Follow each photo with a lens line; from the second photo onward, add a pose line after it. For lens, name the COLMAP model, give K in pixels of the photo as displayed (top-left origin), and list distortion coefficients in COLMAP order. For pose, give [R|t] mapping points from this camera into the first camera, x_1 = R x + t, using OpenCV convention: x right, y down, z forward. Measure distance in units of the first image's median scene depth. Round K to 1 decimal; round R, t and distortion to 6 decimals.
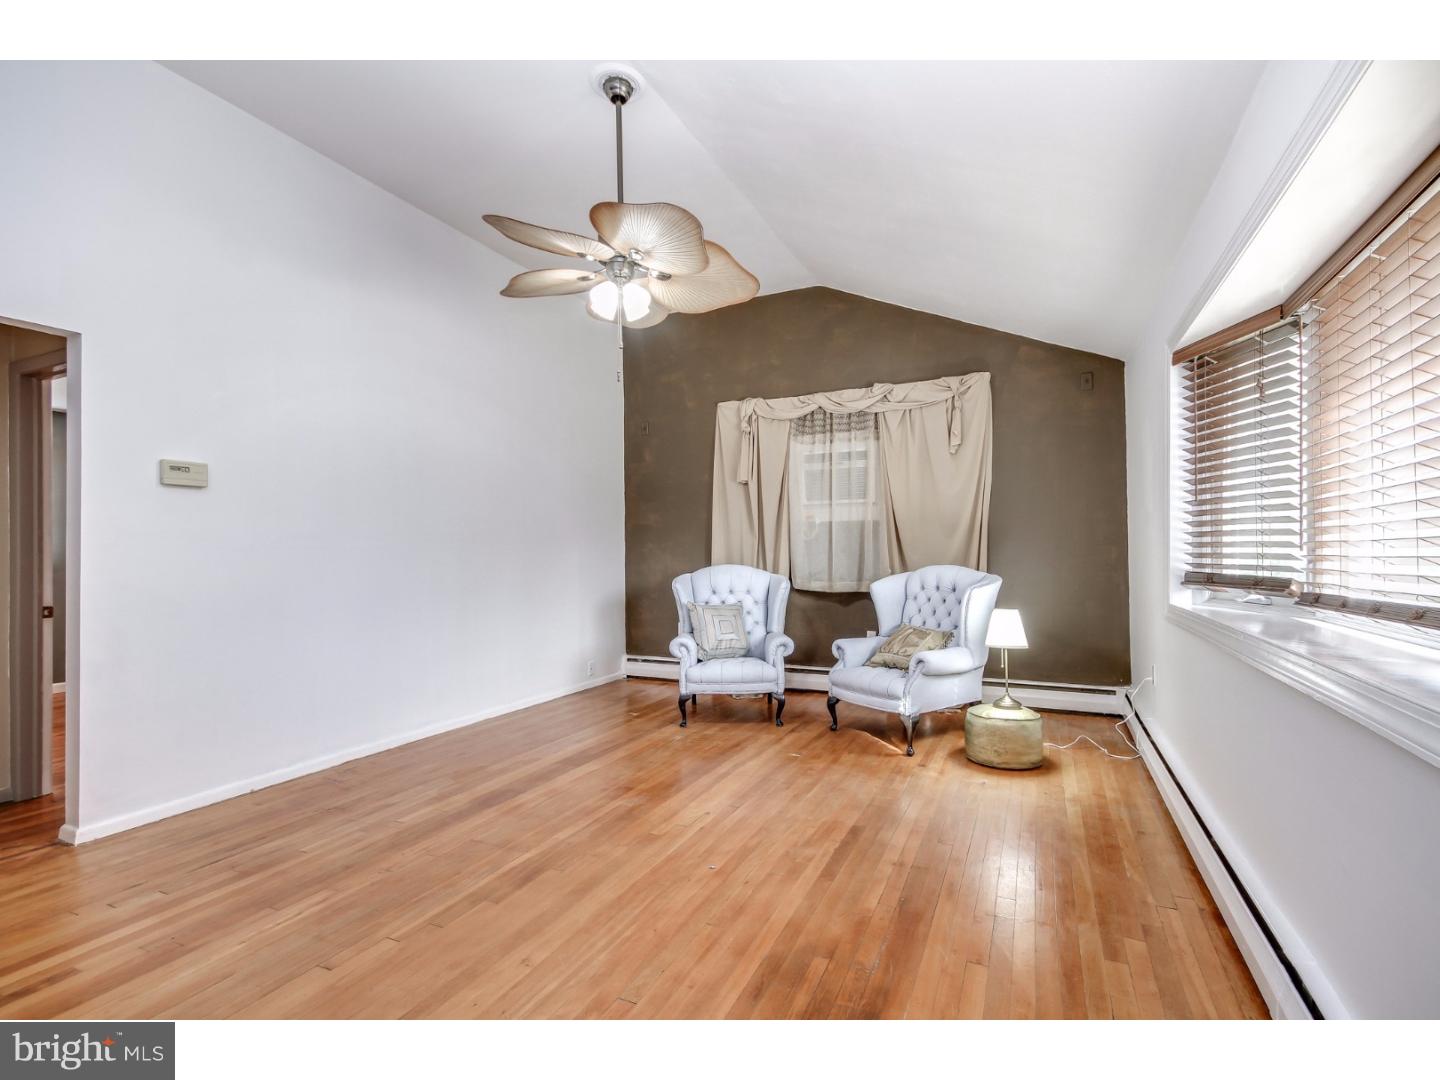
lens RADIAL K [[658.0, 0, 717.9], [0, 658.0, 549.4], [0, 0, 1]] dist [0.029517, 0.000102]
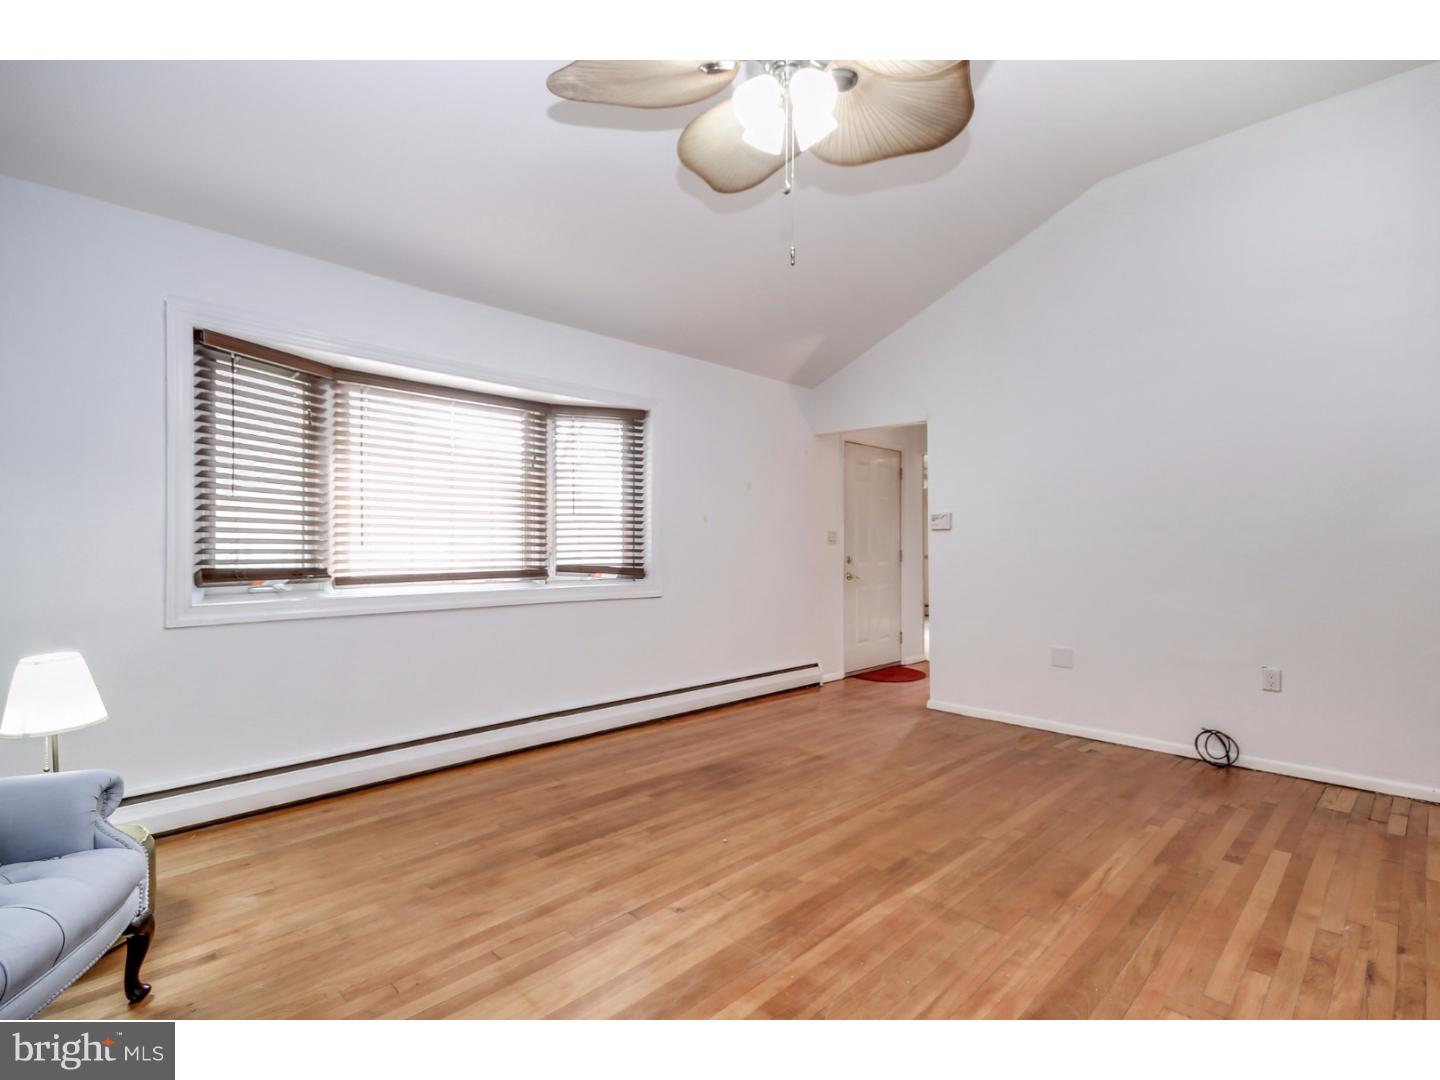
lens RADIAL K [[687.9, 0, 752.5], [0, 687.9, 544.7], [0, 0, 1]] dist [0.030188, -0.000049]
pose [[-0.954641, 0.009247, 0.297616, -0.204039], [0.005261, 0.999885, -0.014192, 0.011219], [-0.297713, -0.011983, -0.954580, 1.094025]]
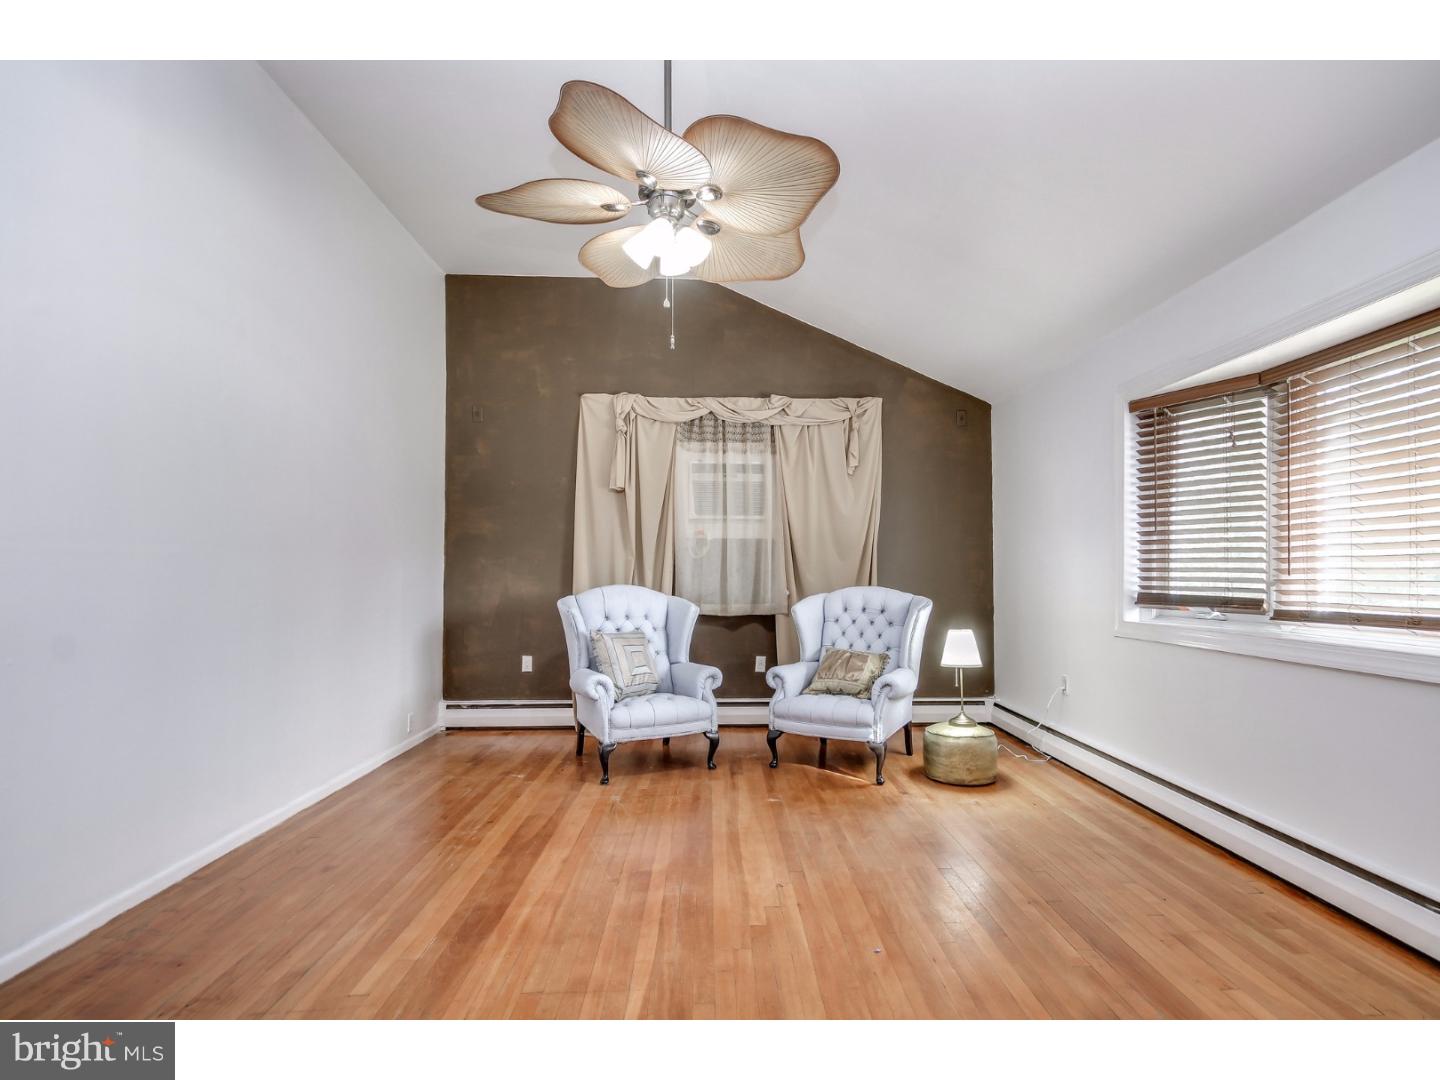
lens RADIAL K [[697.2, 0, 718.9], [0, 697.2, 560.4], [0, 0, 1]] dist [0.033864, -0.010292]
pose [[0.890699, 0.019305, 0.454184, -0.316910], [-0.013604, 0.999782, -0.015816, 0.004265], [-0.454391, 0.007909, 0.890767, 0.159938]]
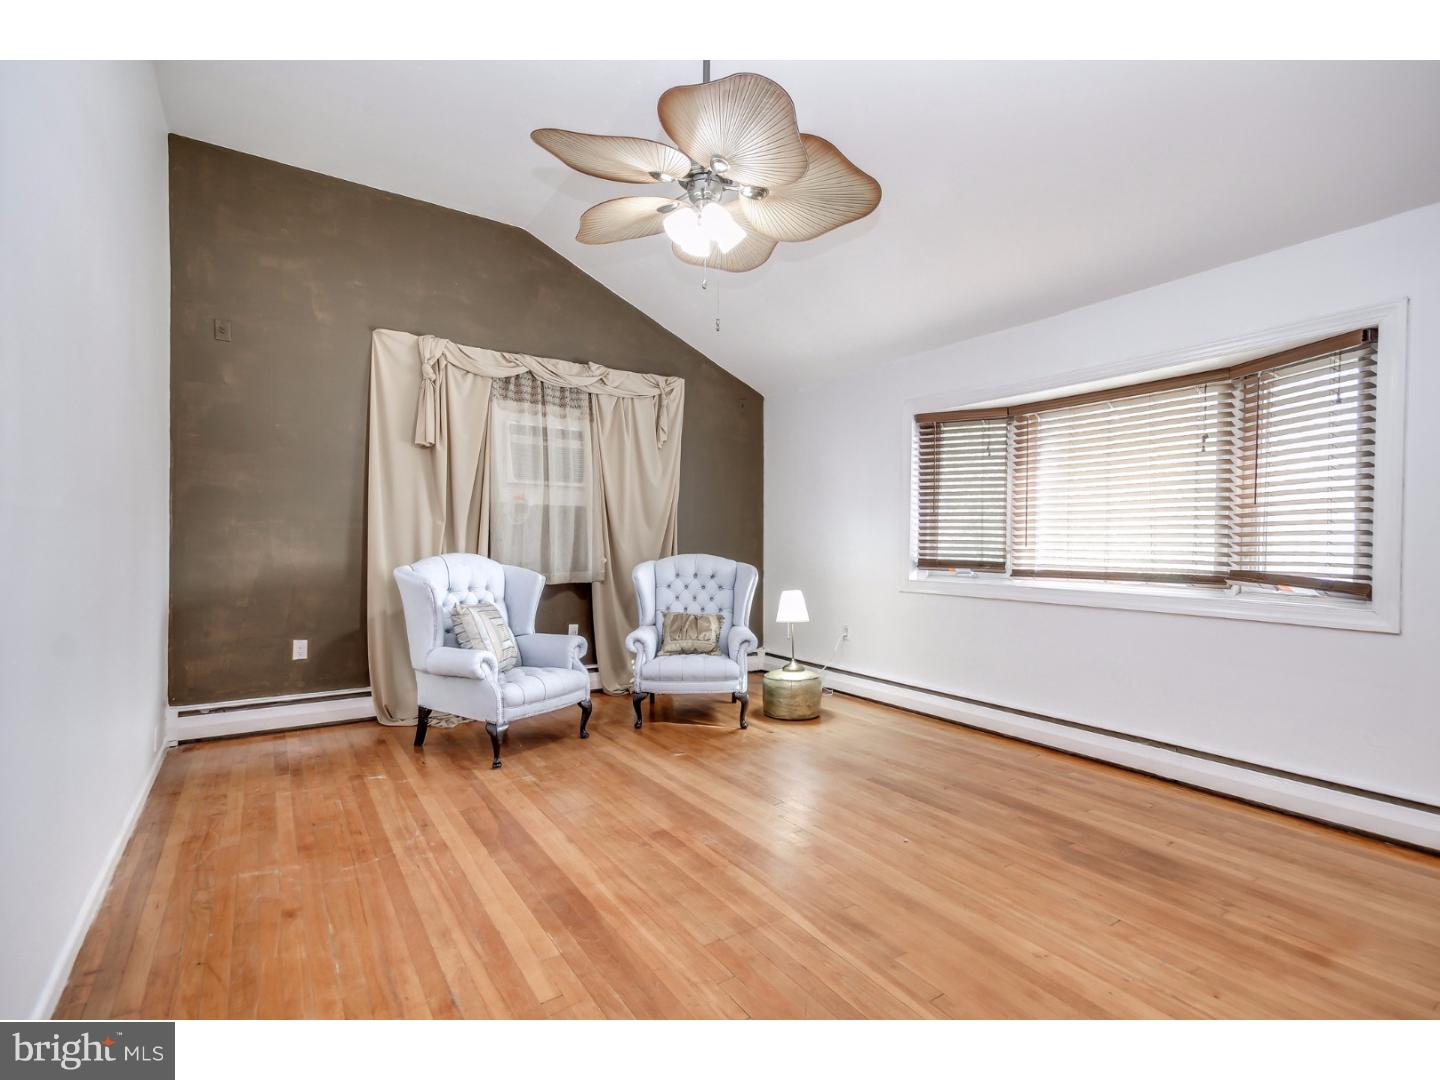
lens RADIAL K [[710.9, 0, 702.3], [0, 710.9, 545.2], [0, 0, 1]] dist [0.033150, 0.000540]
pose [[0.519313, 0.010829, 0.854516, -0.617136], [-0.021247, 0.999774, 0.000243, 0.008125], [-0.854320, -0.018282, 0.519425, 0.368915]]
